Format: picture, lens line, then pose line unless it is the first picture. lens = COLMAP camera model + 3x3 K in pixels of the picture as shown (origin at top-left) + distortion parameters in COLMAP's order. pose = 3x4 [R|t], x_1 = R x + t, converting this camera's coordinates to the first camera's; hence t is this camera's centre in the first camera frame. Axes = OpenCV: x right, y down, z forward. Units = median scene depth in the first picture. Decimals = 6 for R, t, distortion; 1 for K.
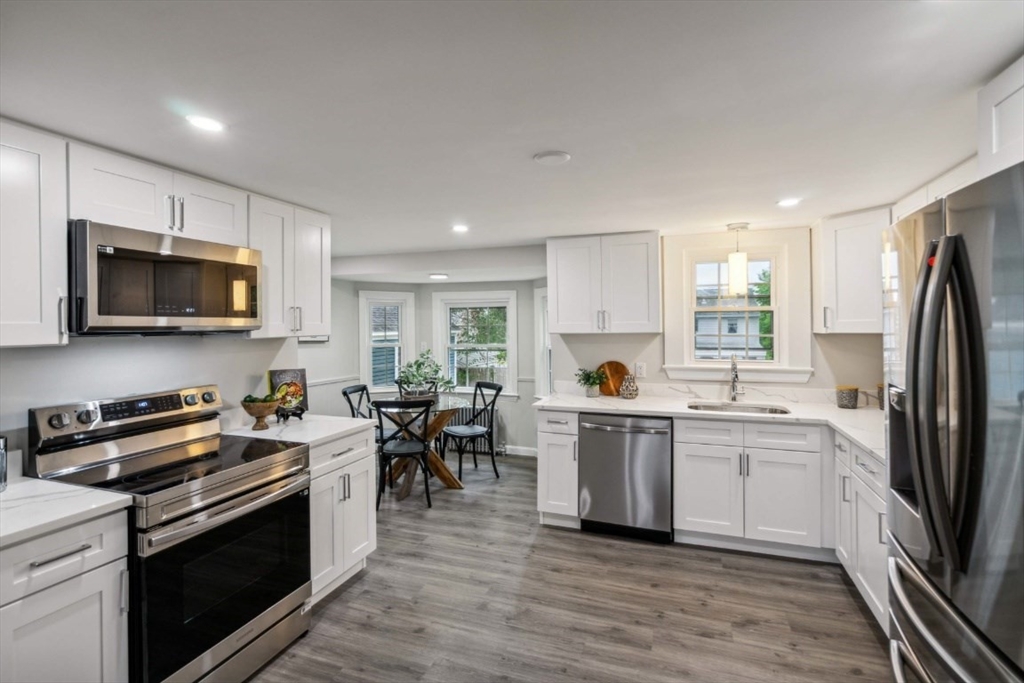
lens RADIAL K [[489.0, 0, 550.2], [0, 489.0, 327.8], [0, 0, 1]] dist [-0.023074, 0.000929]
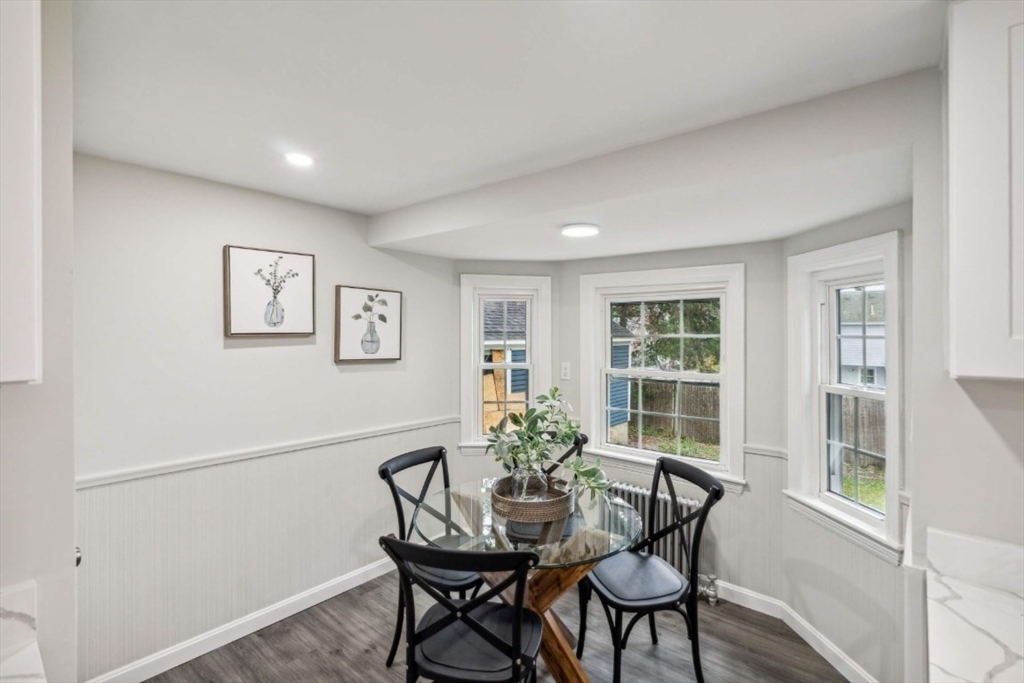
lens RADIAL K [[489.0, 0, 550.2], [0, 489.0, 327.8], [0, 0, 1]] dist [-0.023074, 0.000929]
pose [[0.935464, 0.009215, -0.353301, -0.084776], [-0.013417, 0.999865, -0.009445, -0.006704], [0.353166, 0.013576, 0.935462, 0.529246]]
